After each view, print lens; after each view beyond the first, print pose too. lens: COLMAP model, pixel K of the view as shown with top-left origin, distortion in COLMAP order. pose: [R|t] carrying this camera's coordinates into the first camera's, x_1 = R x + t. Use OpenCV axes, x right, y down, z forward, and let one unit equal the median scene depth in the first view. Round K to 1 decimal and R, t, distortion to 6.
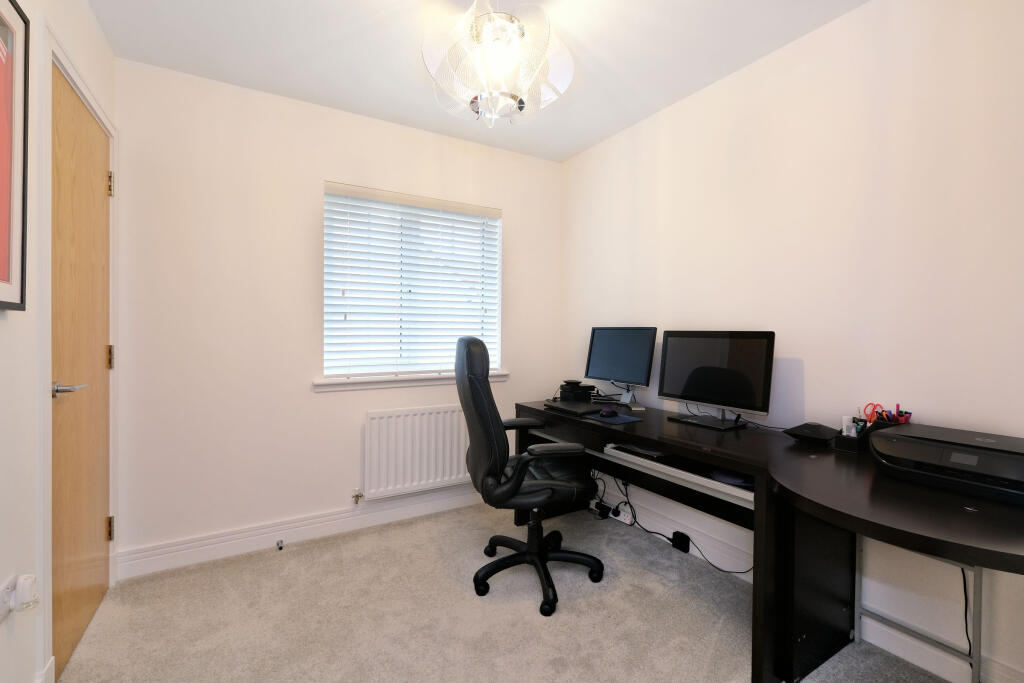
lens RADIAL K [[445.5, 0, 512.5], [0, 445.5, 342.2], [0, 0, 1]] dist [-0.001900, -0.000231]
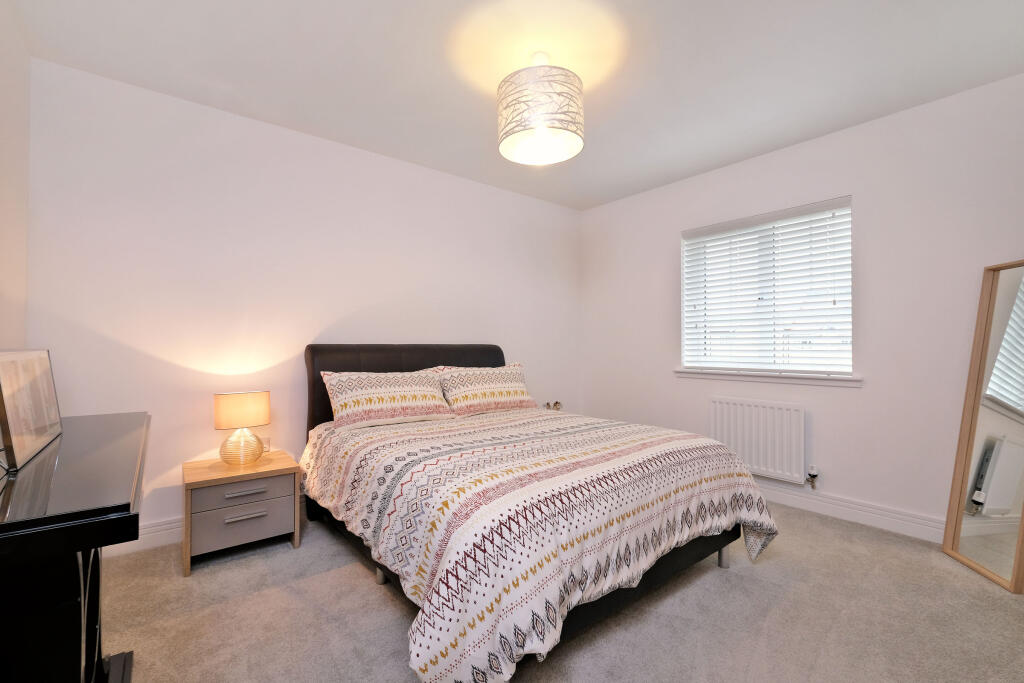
lens RADIAL K [[445.5, 0, 513.9], [0, 445.5, 342.5], [0, 0, 1]] dist [-0.001900, -0.000231]
pose [[0.146427, -0.007536, -0.989193, 0.902905], [-0.006053, 0.999945, -0.008514, 0.011548], [0.989203, 0.007234, 0.146374, 0.220299]]
